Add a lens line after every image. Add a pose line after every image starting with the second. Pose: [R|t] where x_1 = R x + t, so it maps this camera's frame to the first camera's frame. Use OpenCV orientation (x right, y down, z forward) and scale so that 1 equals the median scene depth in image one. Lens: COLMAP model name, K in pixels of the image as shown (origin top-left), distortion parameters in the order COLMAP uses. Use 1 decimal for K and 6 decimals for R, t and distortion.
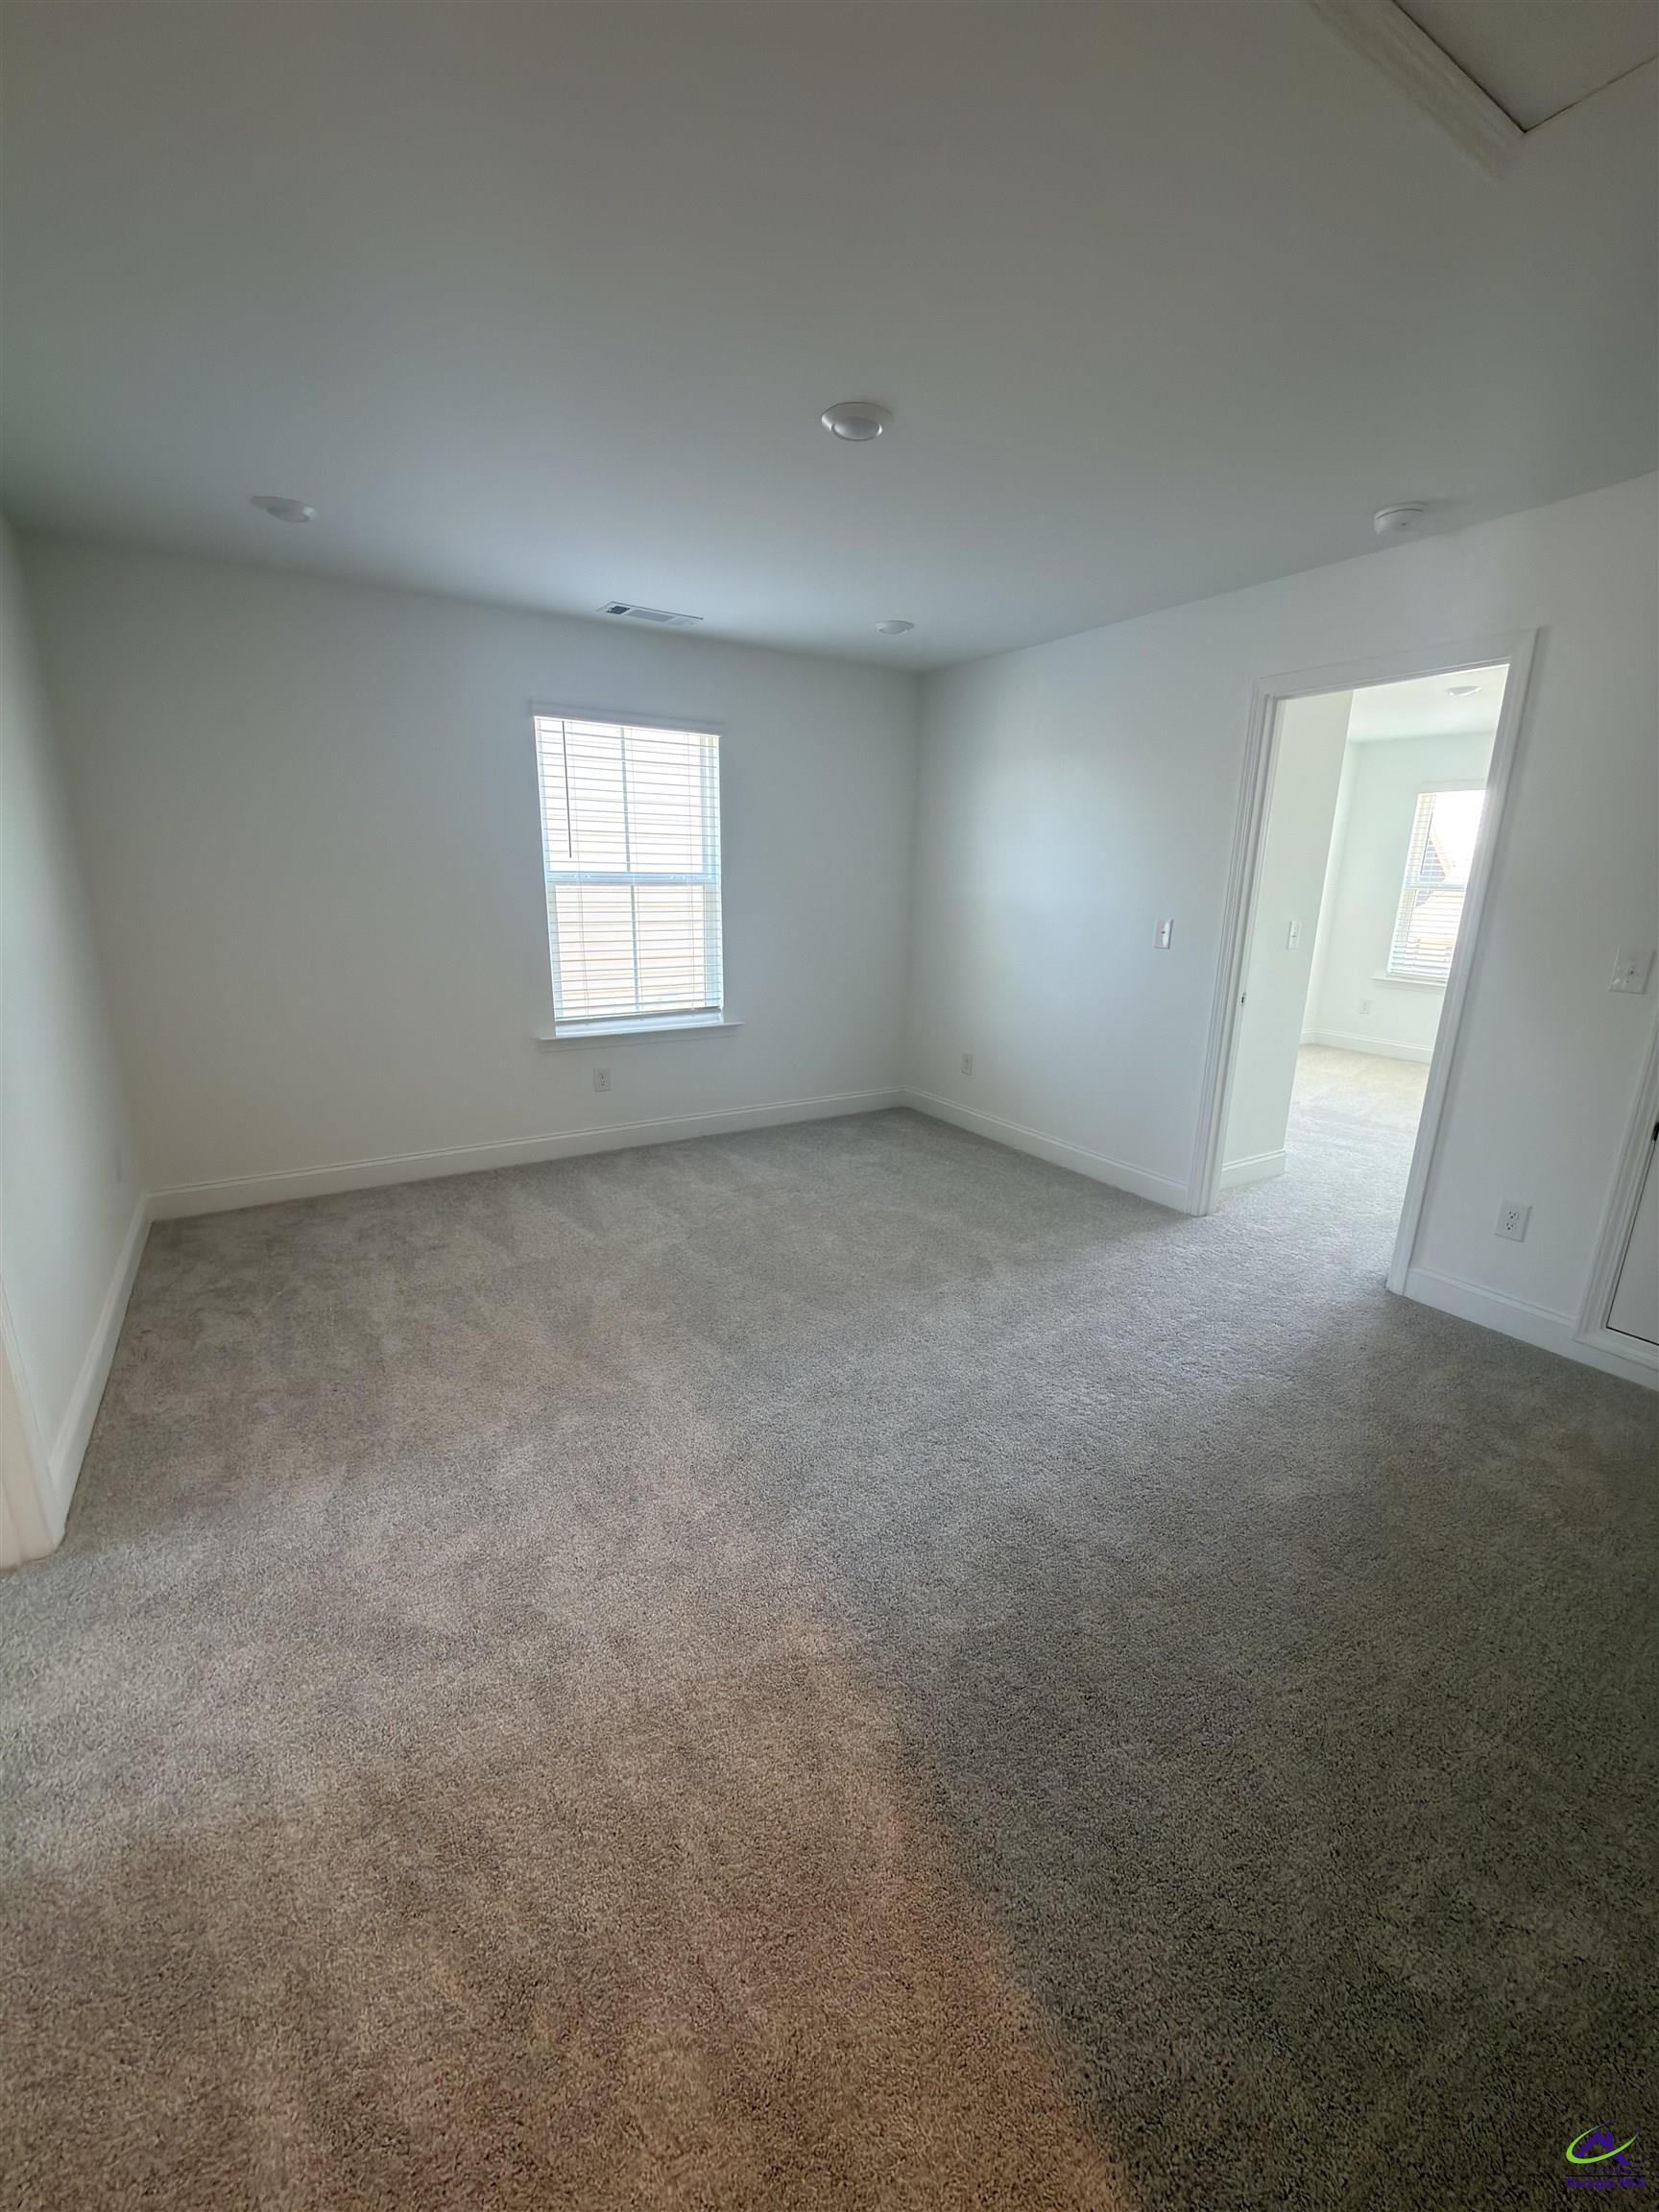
lens RADIAL K [[885.4, 0, 826.4], [0, 885.4, 1108.4], [0, 0, 1]] dist [0.000714, 0.000396]
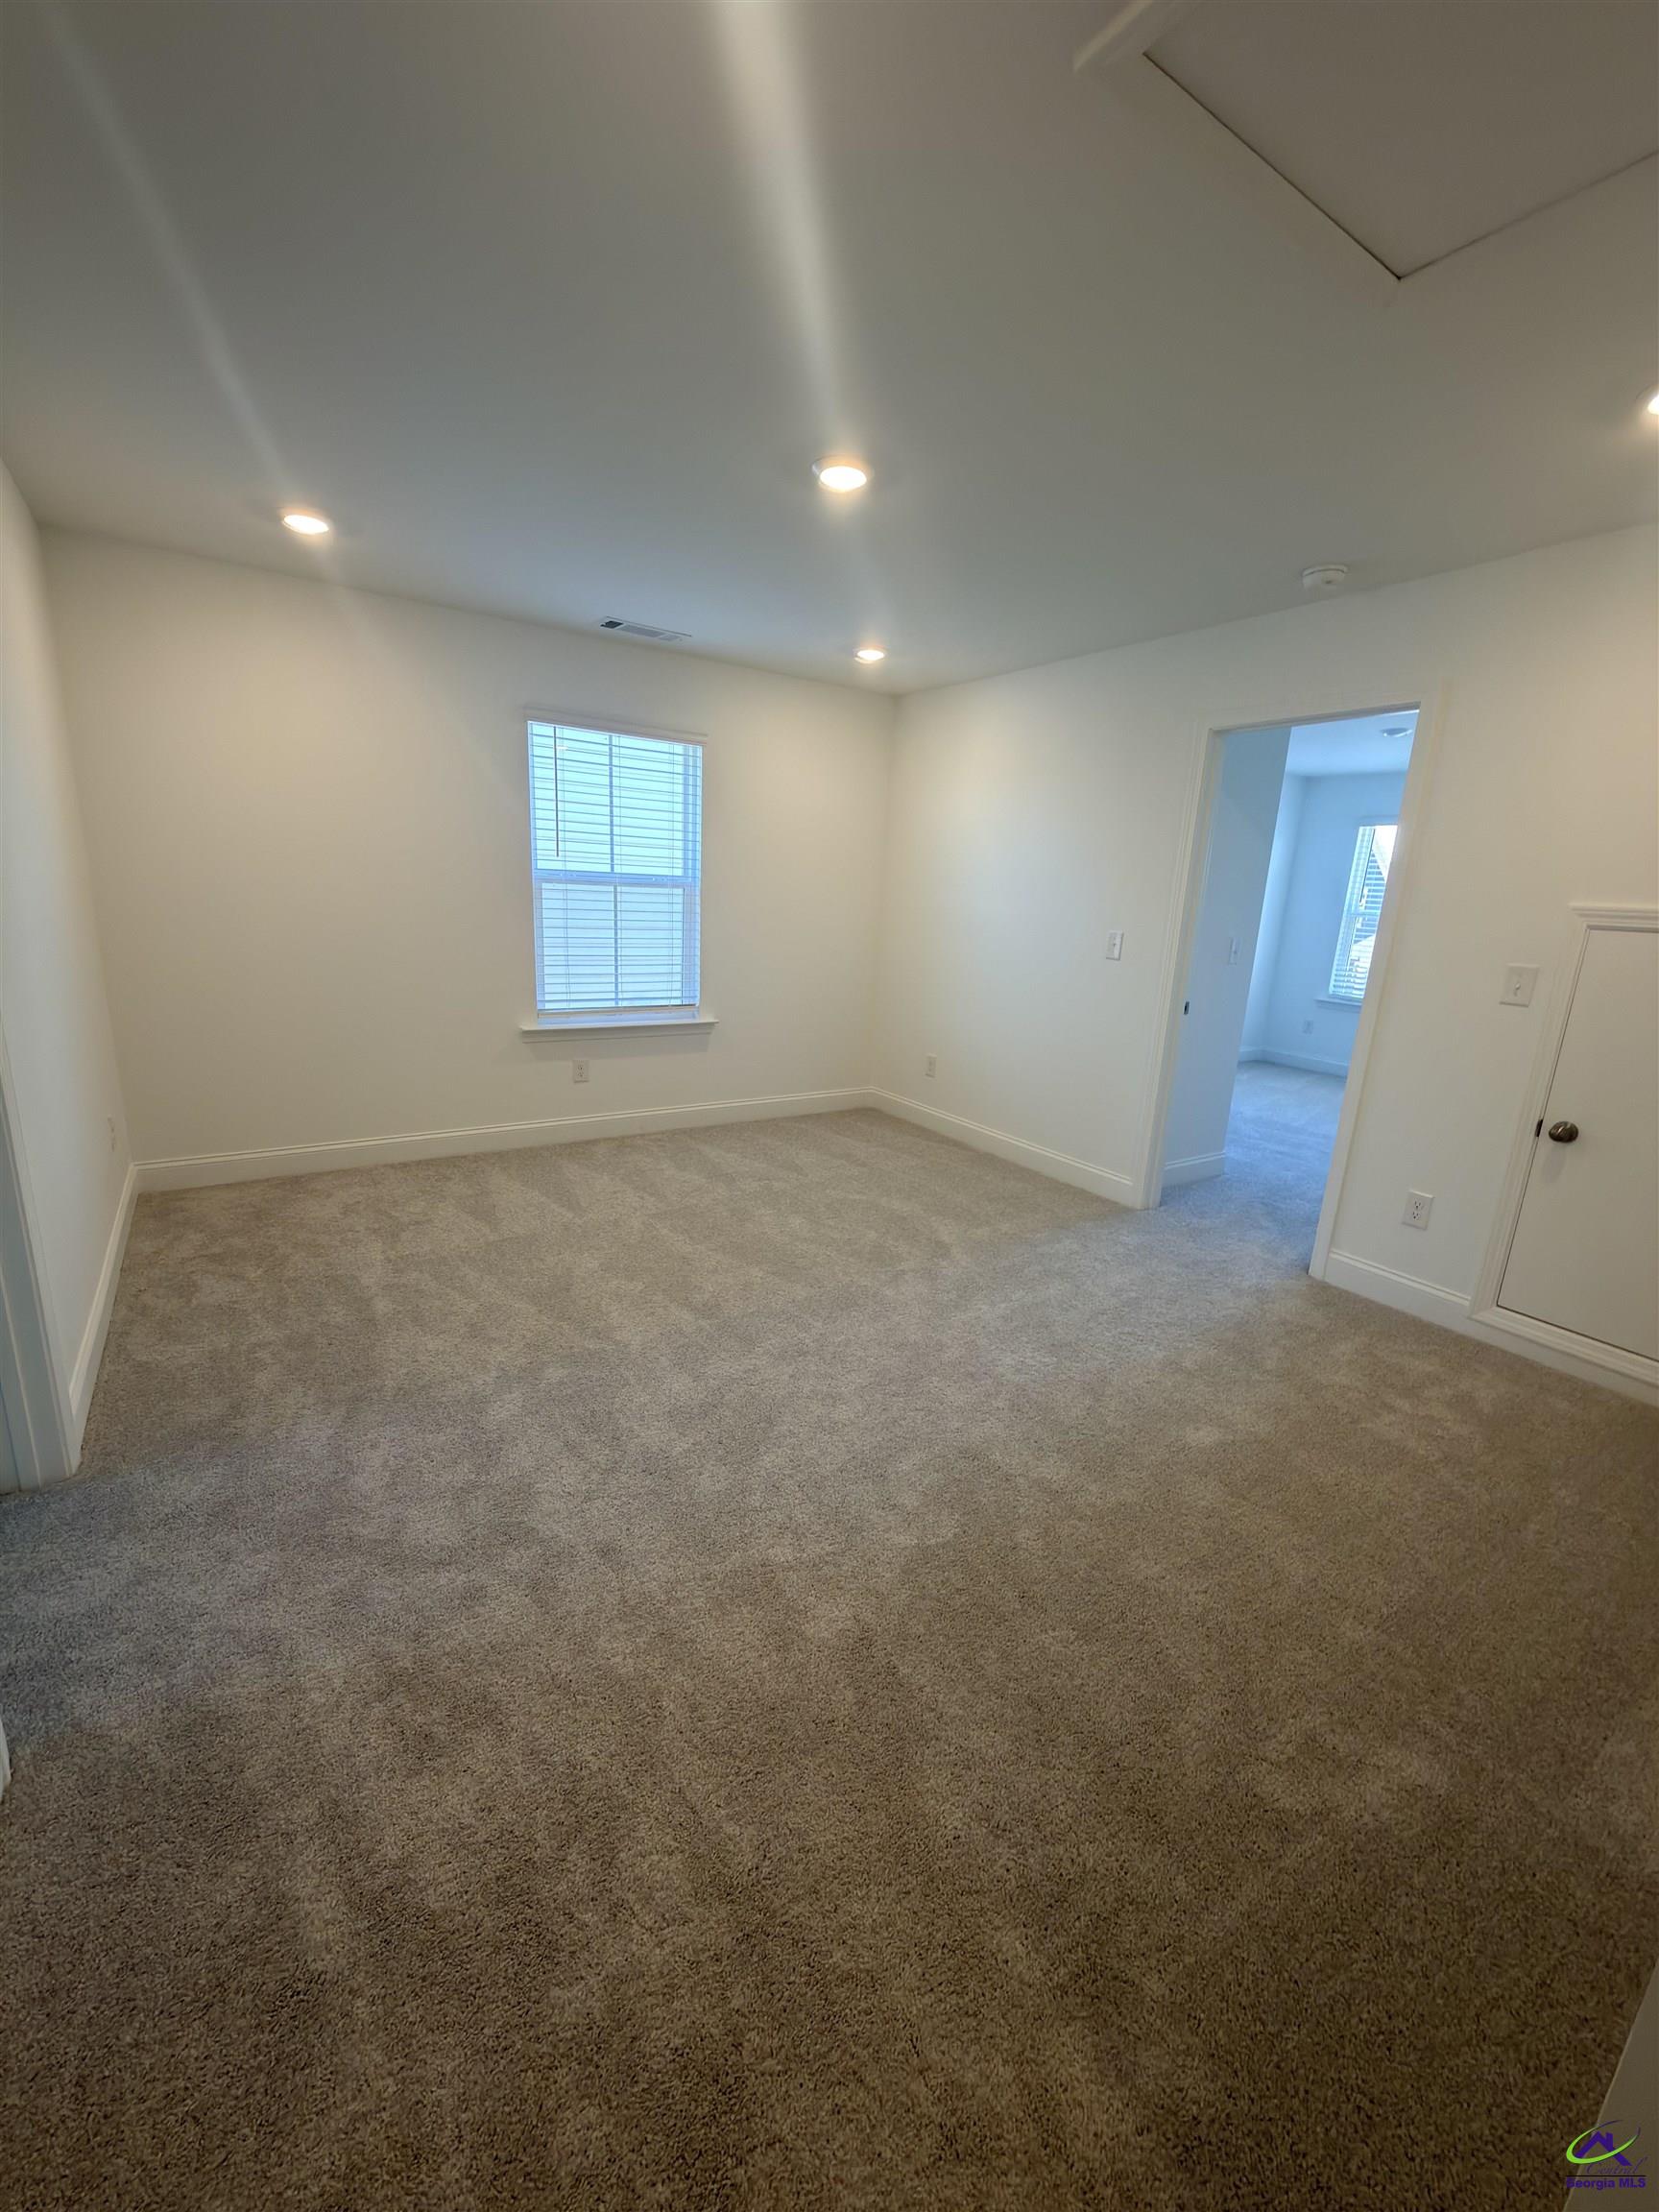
lens RADIAL K [[885.4, 0, 827.3], [0, 885.4, 1104.7], [0, 0, 1]] dist [0.000714, 0.000396]
pose [[0.998924, 0.023566, 0.039951, -0.011470], [-0.022799, 0.999549, -0.019553, 0.048271], [-0.040394, 0.018621, 0.999010, -0.109190]]
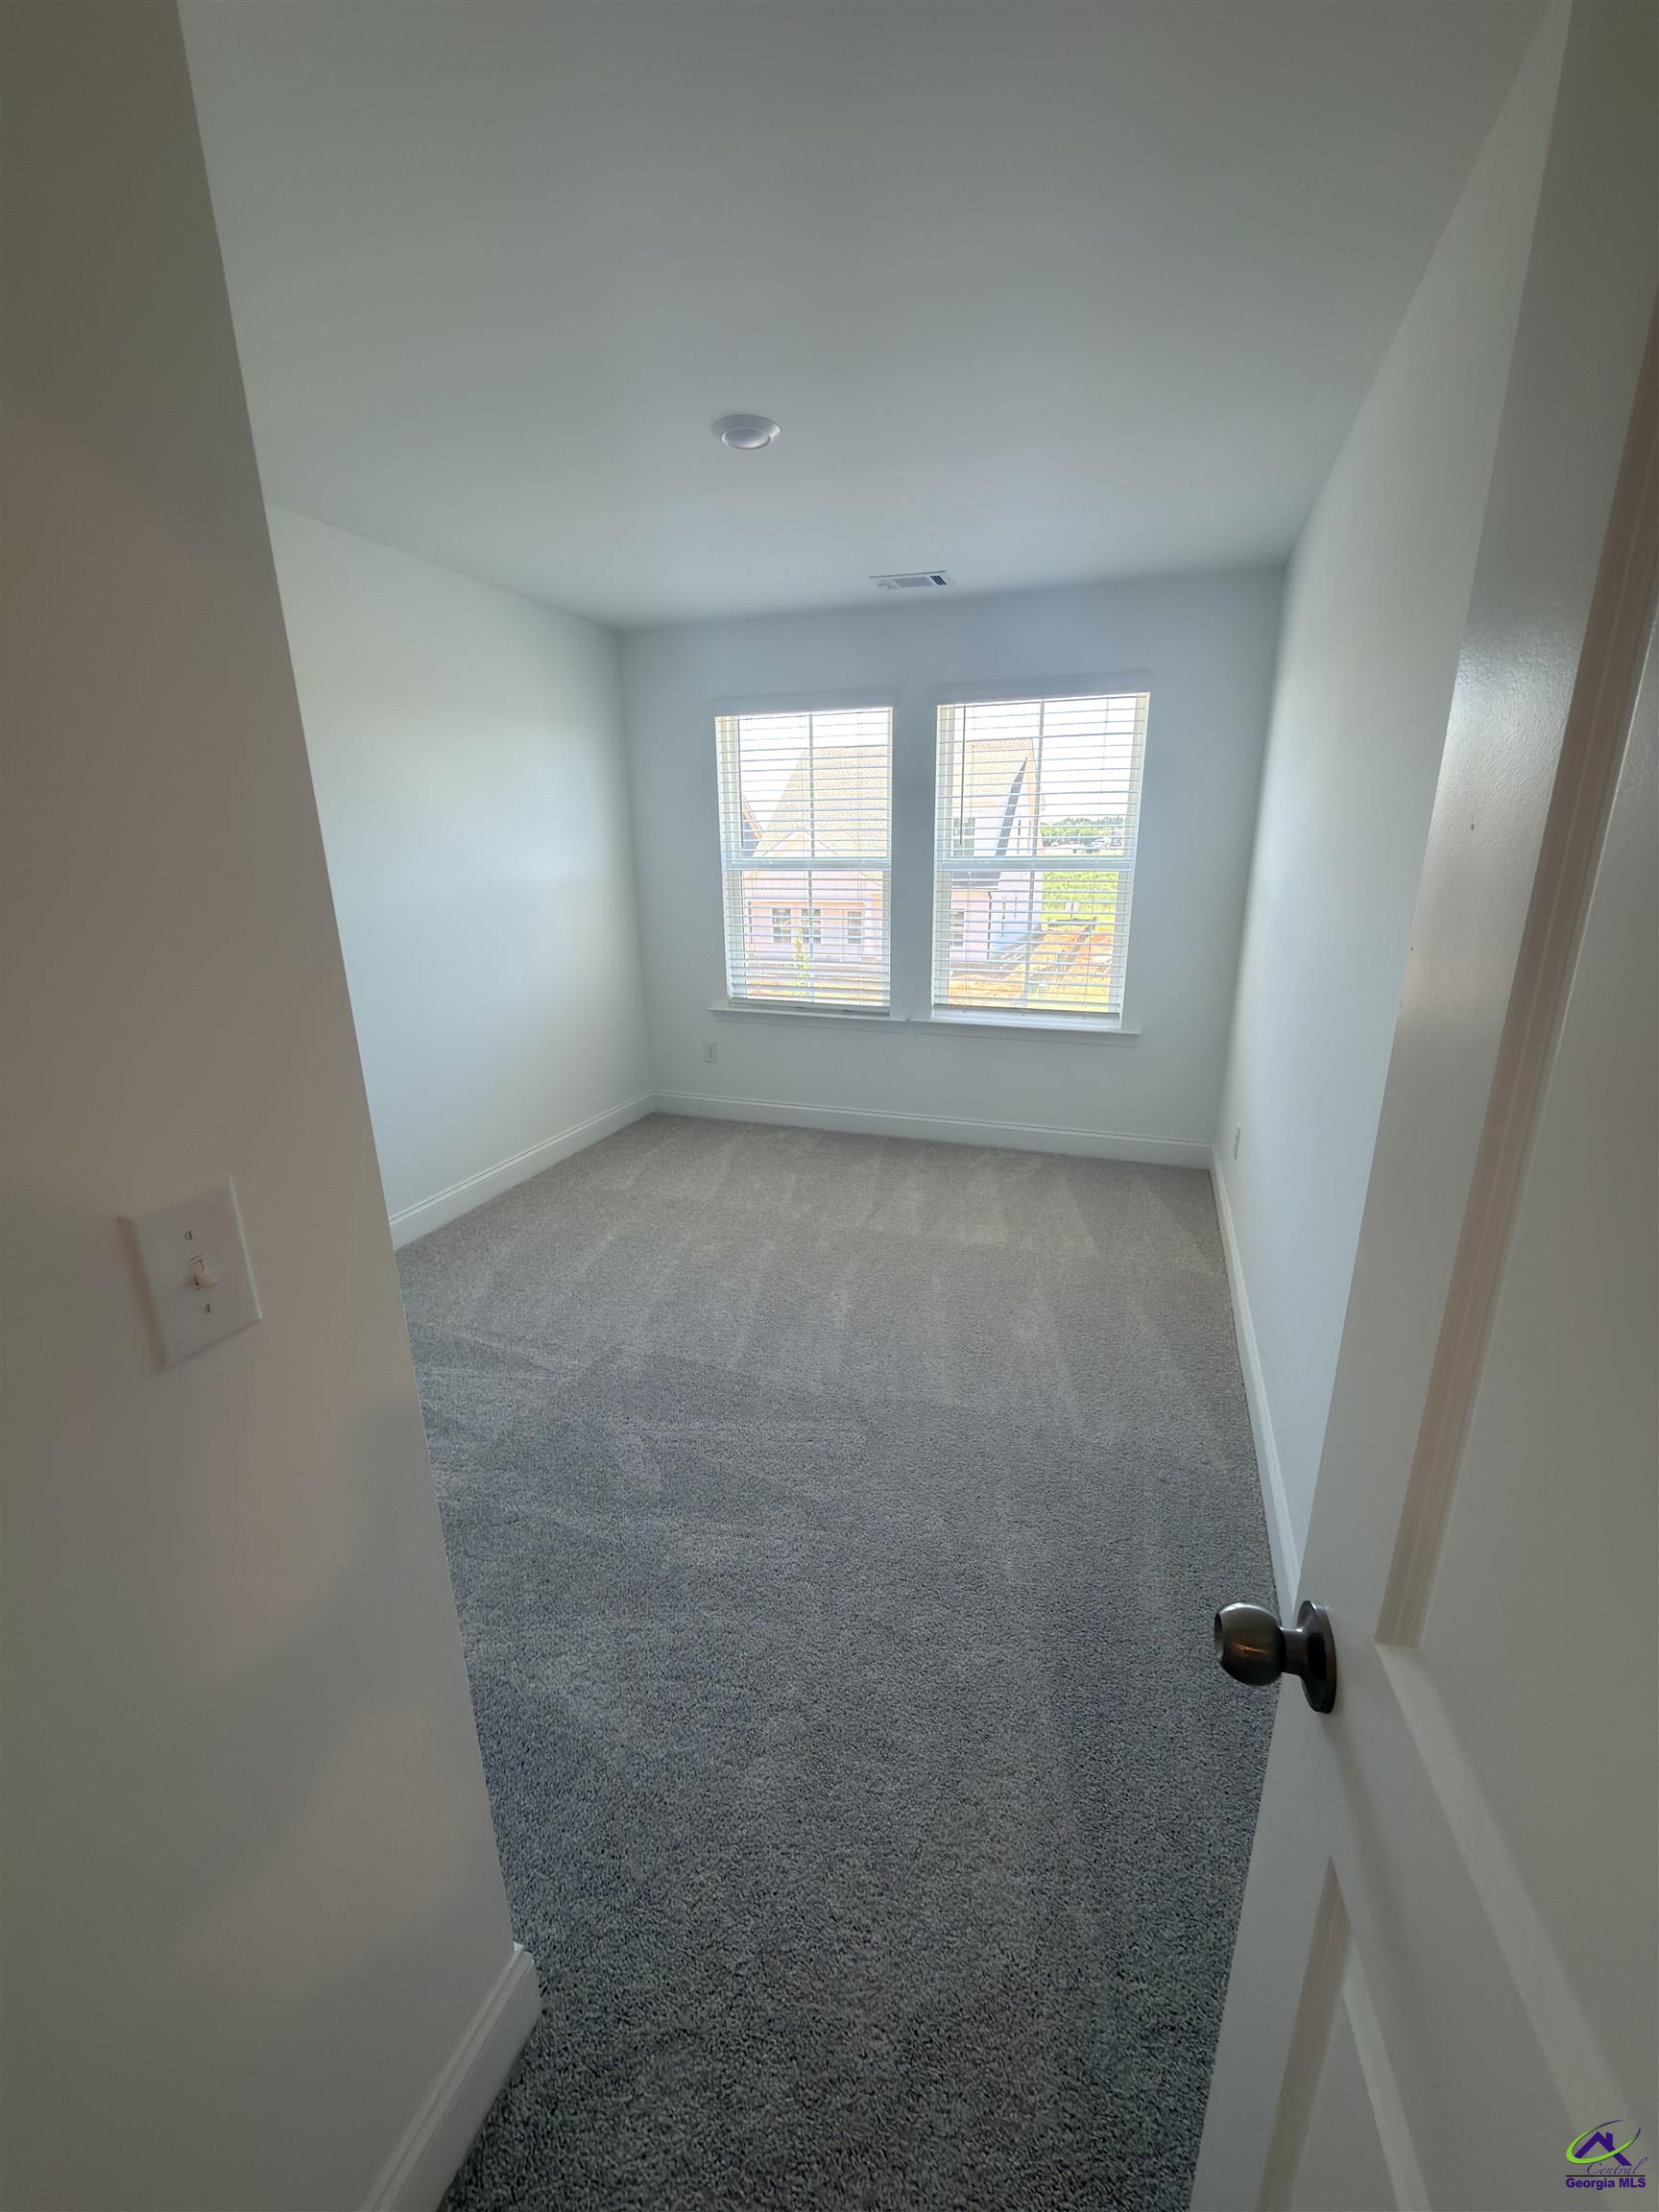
lens RADIAL K [[885.4, 0, 832.0], [0, 885.4, 1117.6], [0, 0, 1]] dist [0.000714, 0.000396]
pose [[0.652102, 0.195404, -0.732516, 1.331570], [-0.183949, 0.978121, 0.097165, -0.172913], [0.735476, 0.071385, 0.673779, 0.781631]]
